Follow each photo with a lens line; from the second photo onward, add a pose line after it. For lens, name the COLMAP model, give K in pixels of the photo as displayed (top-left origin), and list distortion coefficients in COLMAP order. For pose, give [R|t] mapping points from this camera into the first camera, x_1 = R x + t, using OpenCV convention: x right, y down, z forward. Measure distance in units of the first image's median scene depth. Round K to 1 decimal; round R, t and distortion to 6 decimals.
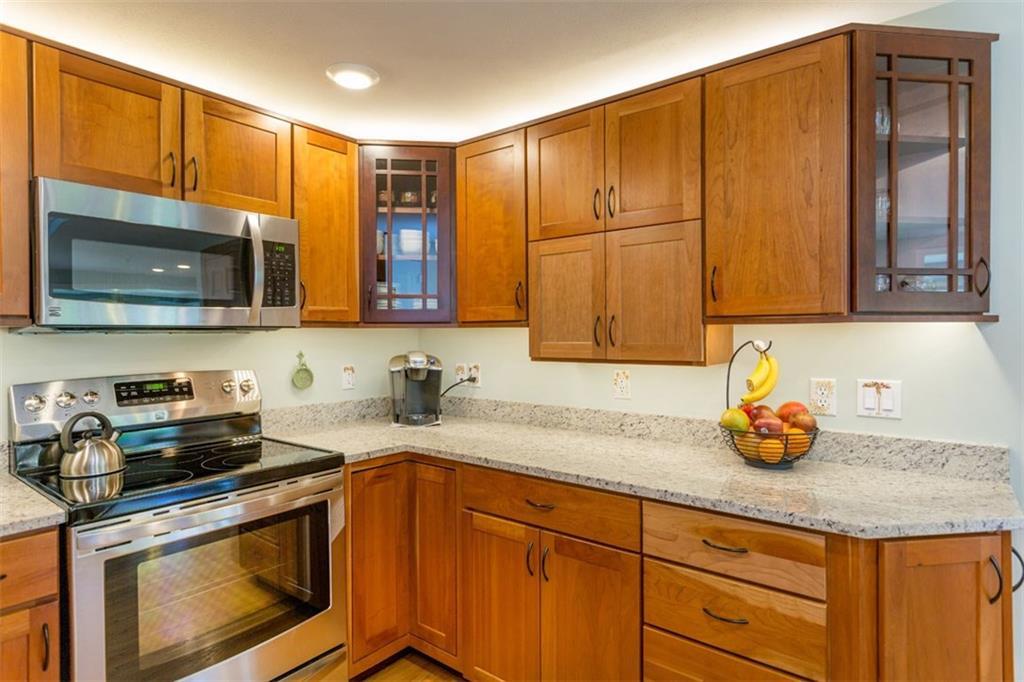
lens RADIAL K [[557.9, 0, 512.0], [0, 557.9, 341.0], [0, 0, 1]] dist [-0.000910, -0.000290]
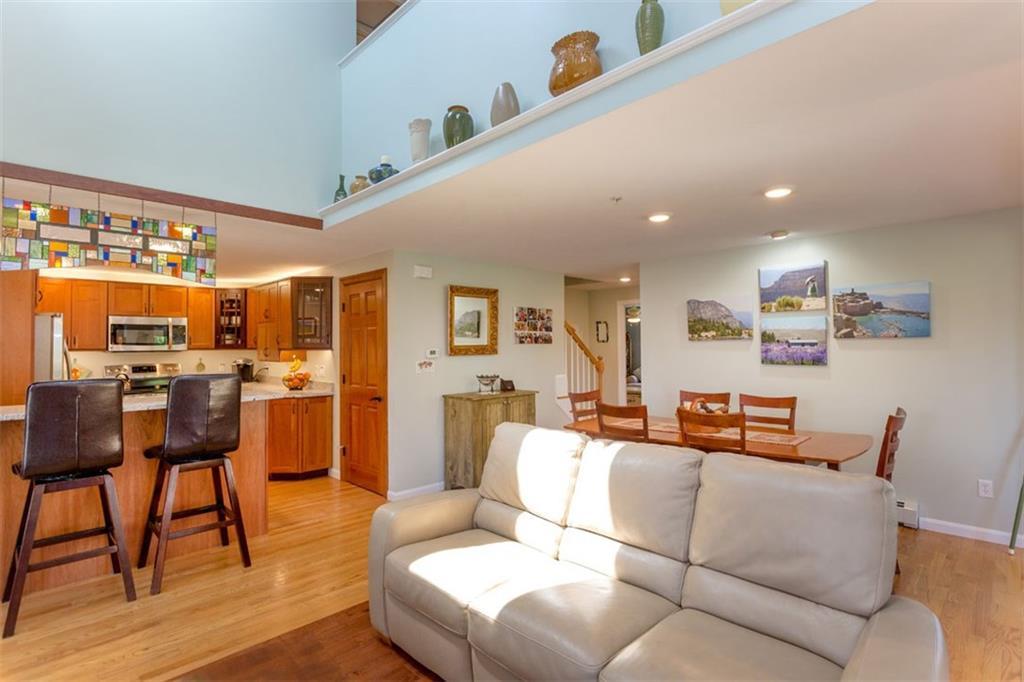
lens RADIAL K [[505.7, 0, 512.0], [0, 505.7, 341.0], [0, 0, 1]] dist [0.000108, 0.000173]
pose [[0.994277, 0.002389, -0.106810, 2.155076], [-0.004272, 0.999839, -0.017404, -0.042372], [0.106751, 0.017761, 0.994127, -2.057814]]
